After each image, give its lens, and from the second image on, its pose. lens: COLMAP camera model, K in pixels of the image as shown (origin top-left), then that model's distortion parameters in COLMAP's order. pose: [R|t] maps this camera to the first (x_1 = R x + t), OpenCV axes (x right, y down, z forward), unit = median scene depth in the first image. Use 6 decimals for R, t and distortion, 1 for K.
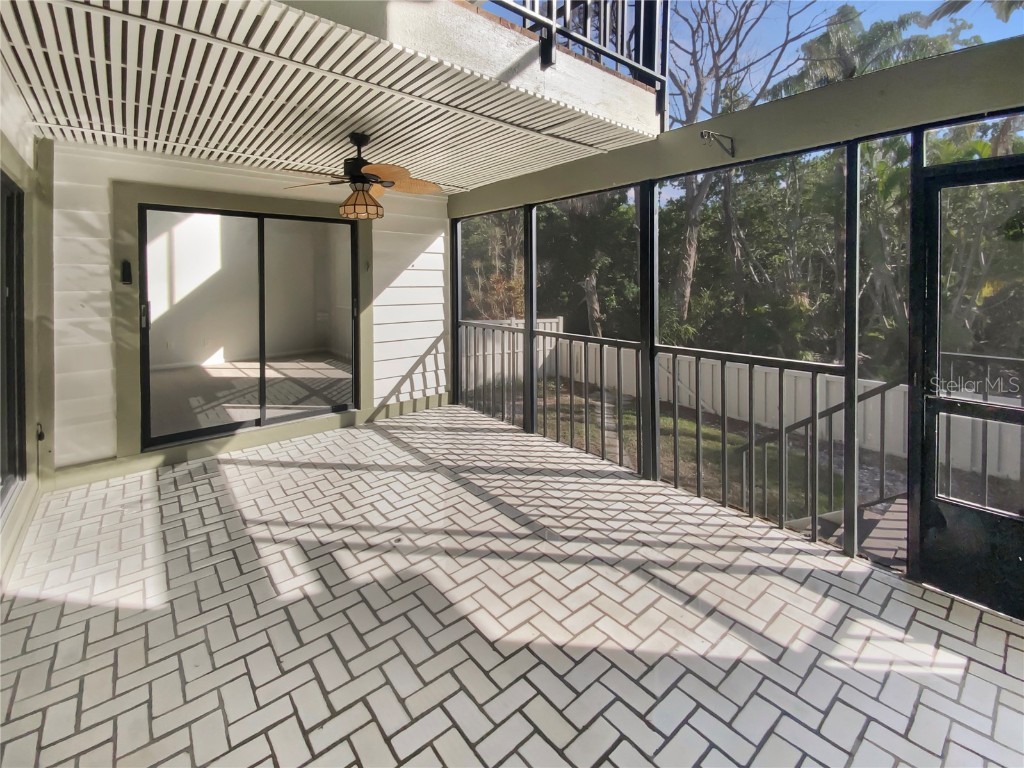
lens RADIAL K [[458.9, 0, 511.9], [0, 458.9, 290.3], [0, 0, 1]] dist [0.030377, -0.010383]
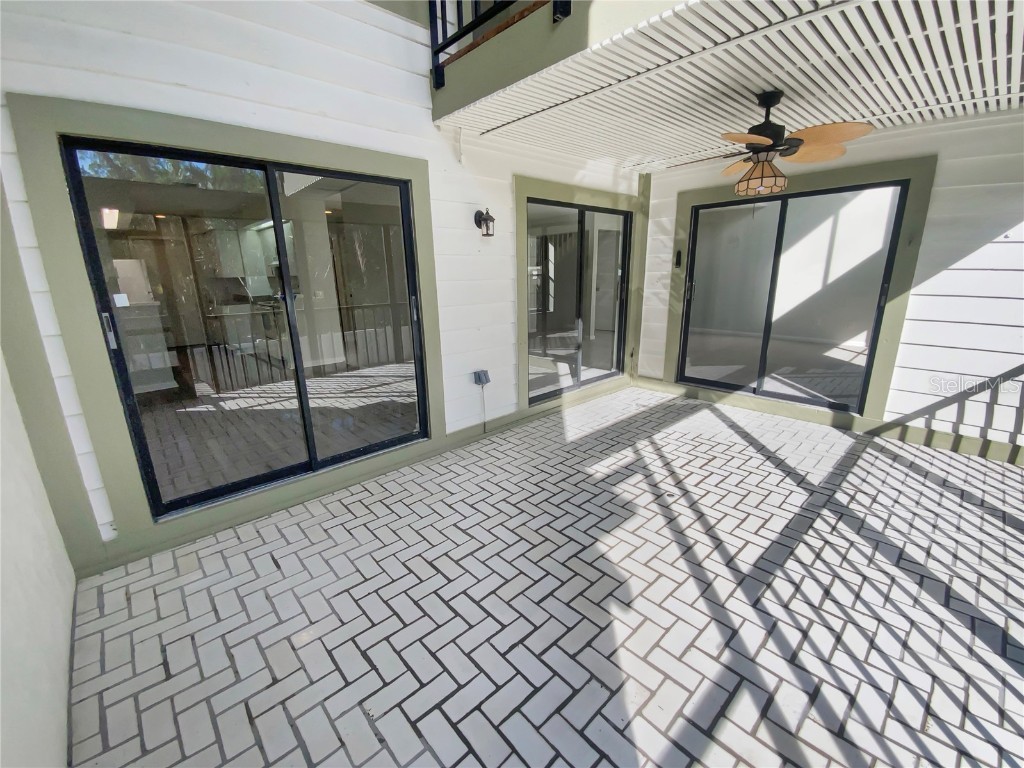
lens RADIAL K [[436.4, 0, 532.3], [0, 436.4, 388.2], [0, 0, 1]] dist [0.026635, -0.024458]
pose [[0.062834, 0.265573, -0.962041, 0.650039], [-0.005532, 0.964024, 0.265759, -0.013049], [0.998009, -0.011377, 0.062043, 0.522644]]
